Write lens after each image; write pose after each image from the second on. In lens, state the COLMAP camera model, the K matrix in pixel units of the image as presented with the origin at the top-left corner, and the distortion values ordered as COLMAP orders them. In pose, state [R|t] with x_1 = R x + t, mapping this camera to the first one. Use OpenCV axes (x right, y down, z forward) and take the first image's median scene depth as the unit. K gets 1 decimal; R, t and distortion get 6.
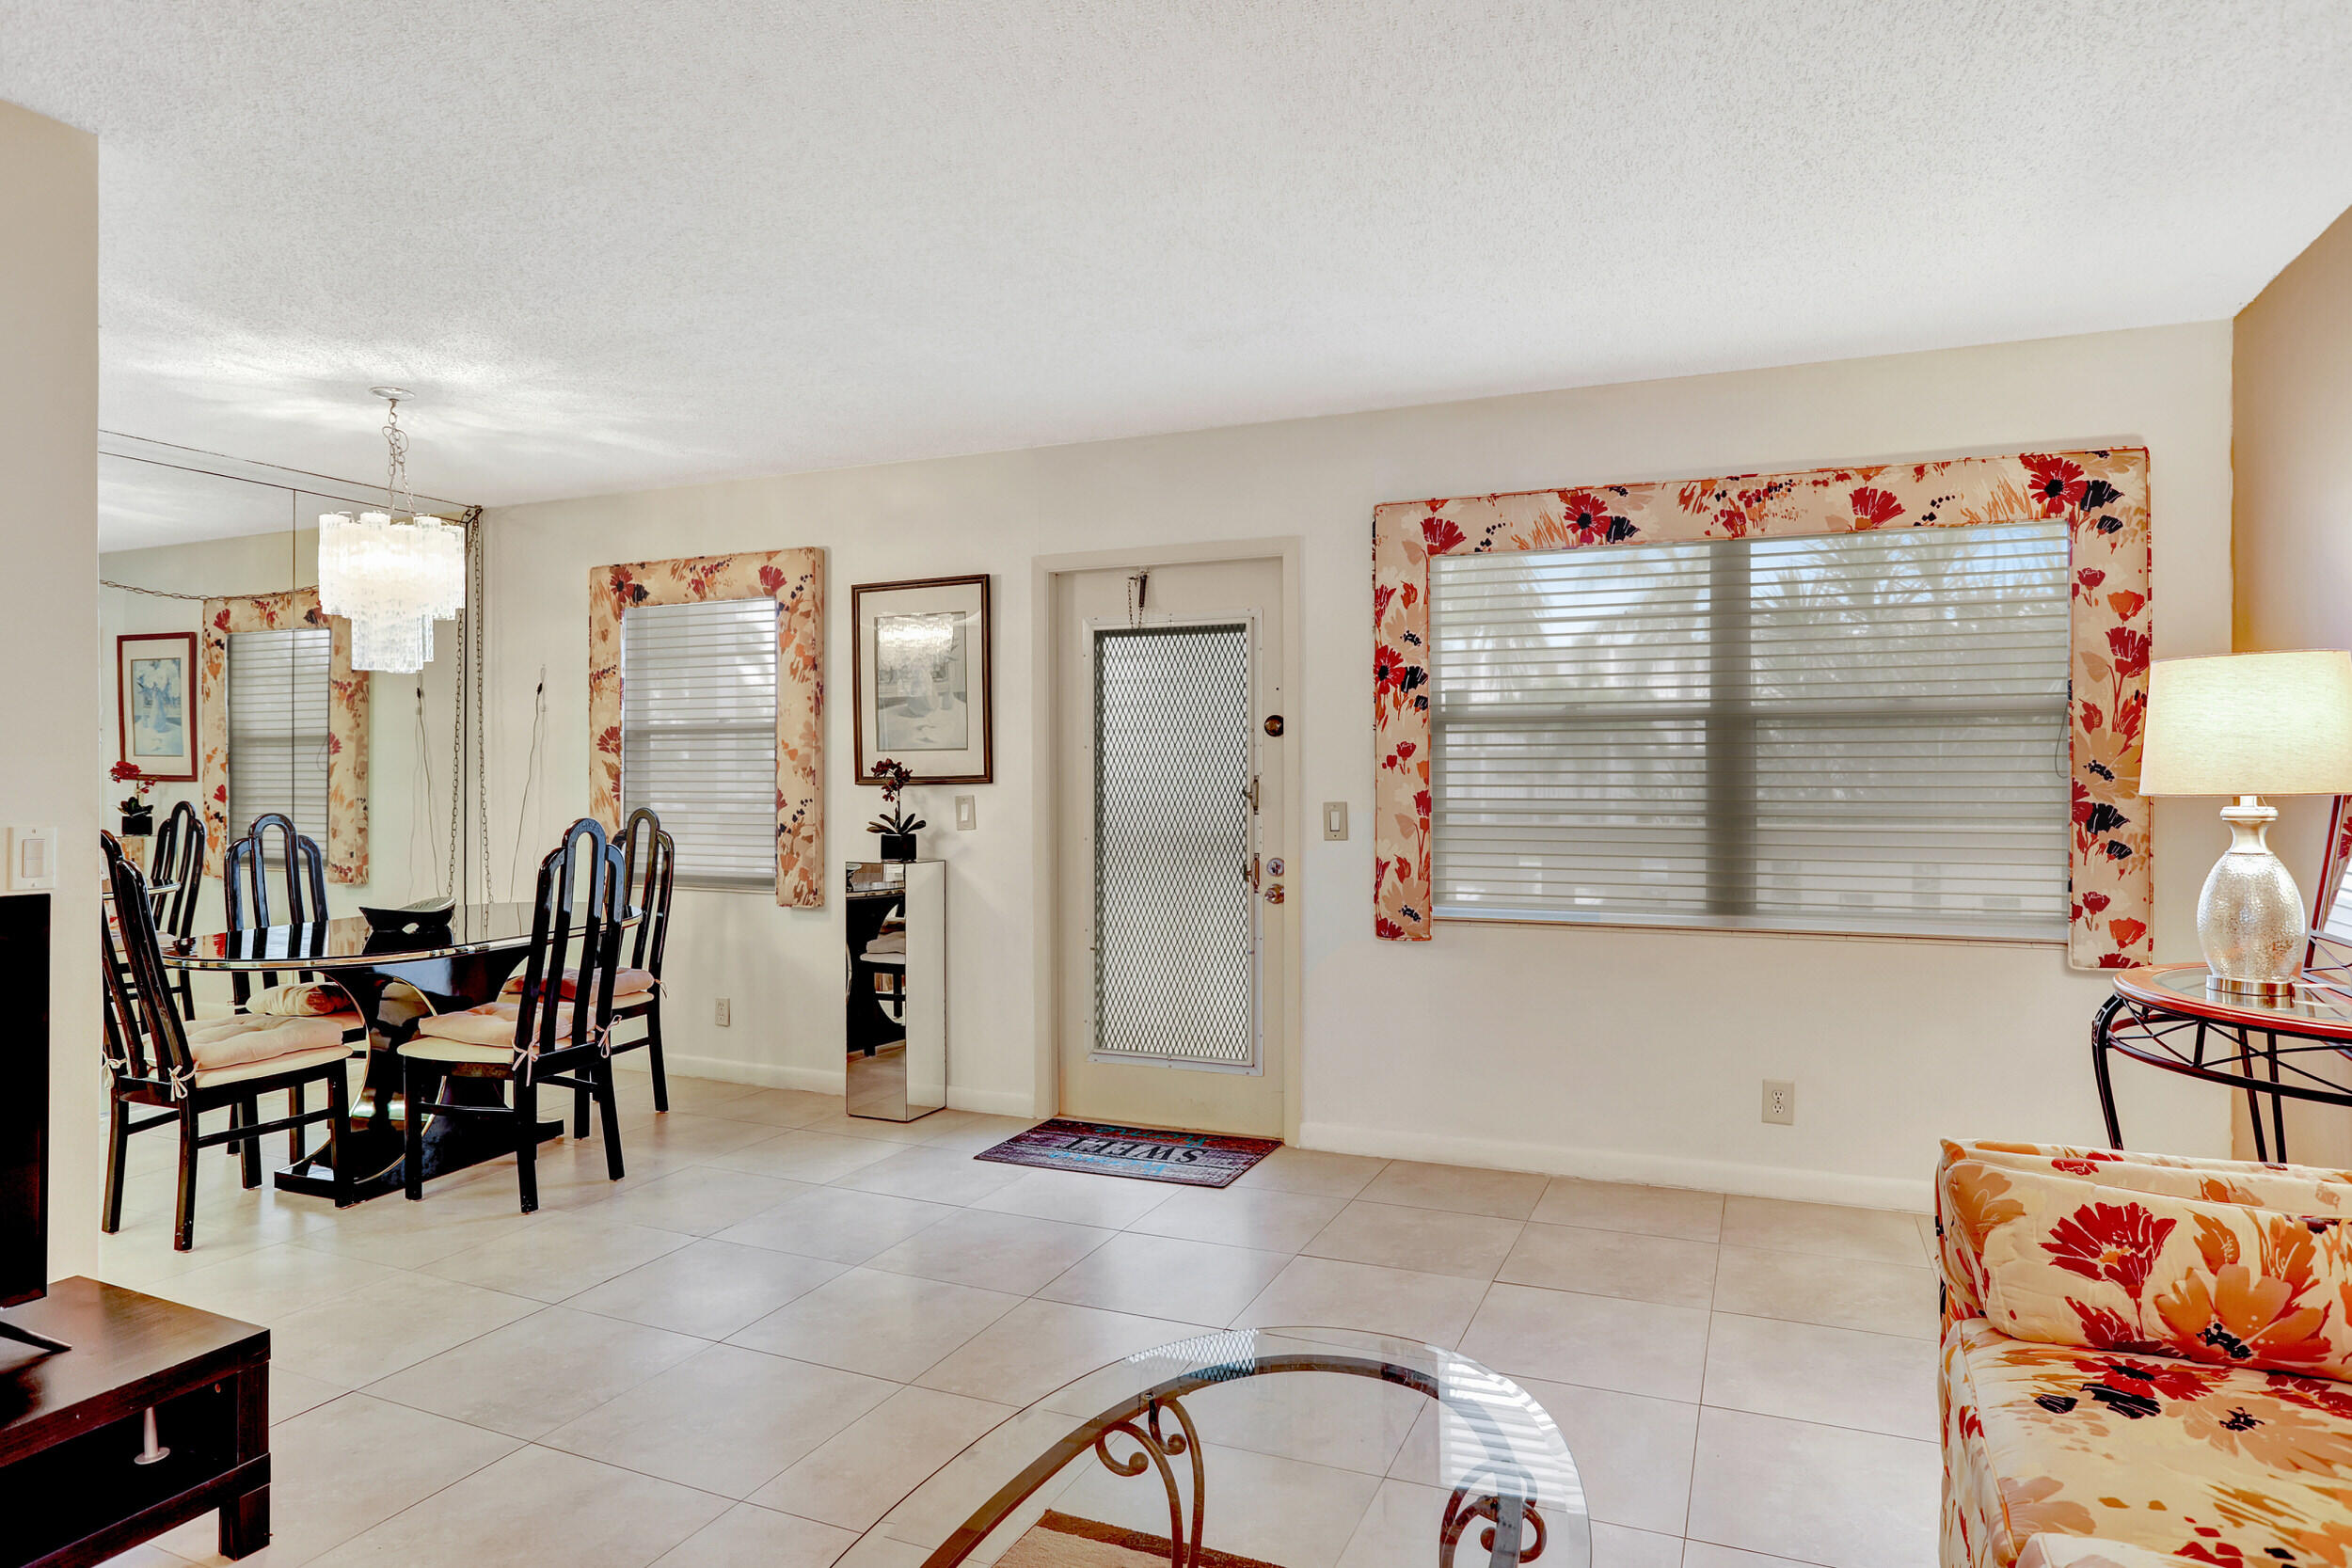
lens RADIAL K [[1398.9, 0, 1146.5], [0, 1398.9, 755.2], [0, 0, 1]] dist [-0.042162, 0.041815]
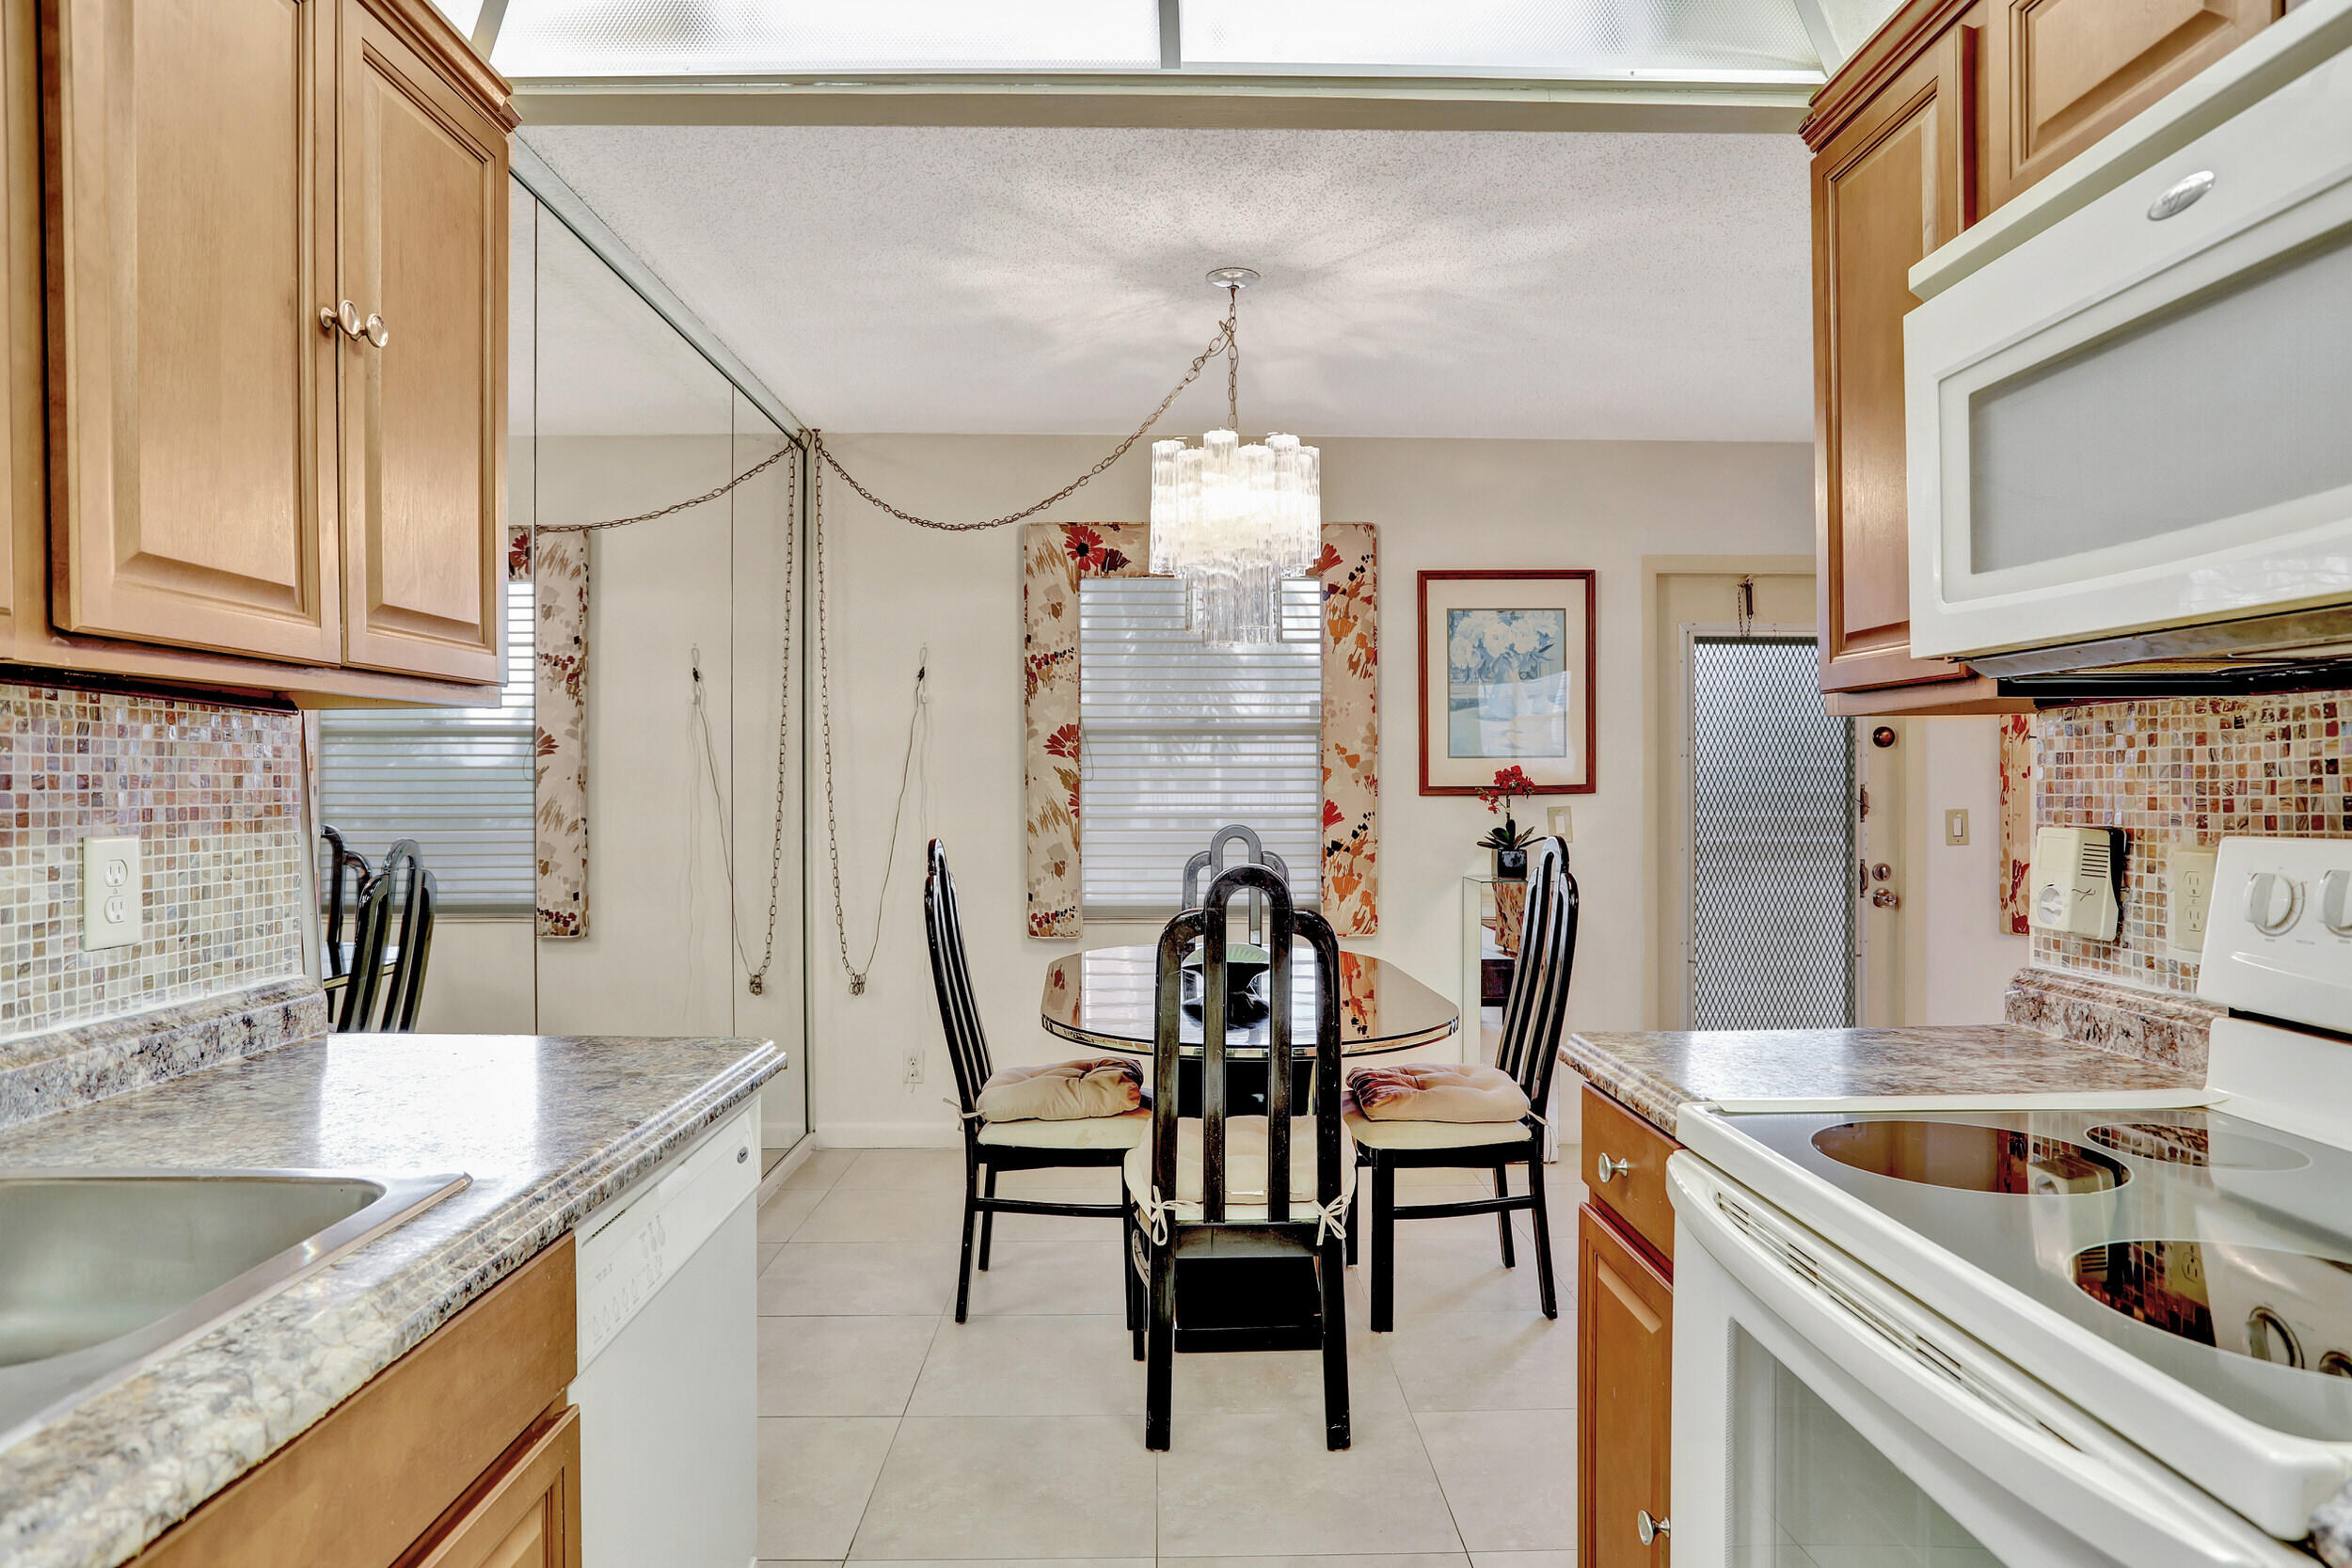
lens RADIAL K [[1398.9, 0, 1204.8], [0, 1398.9, 792.6], [0, 0, 1]] dist [-0.042162, 0.041815]
pose [[0.899910, -0.003618, 0.436061, -0.710671], [-0.004963, 0.999816, 0.018537, 0.003497], [-0.436048, -0.018845, 0.899726, 0.255714]]
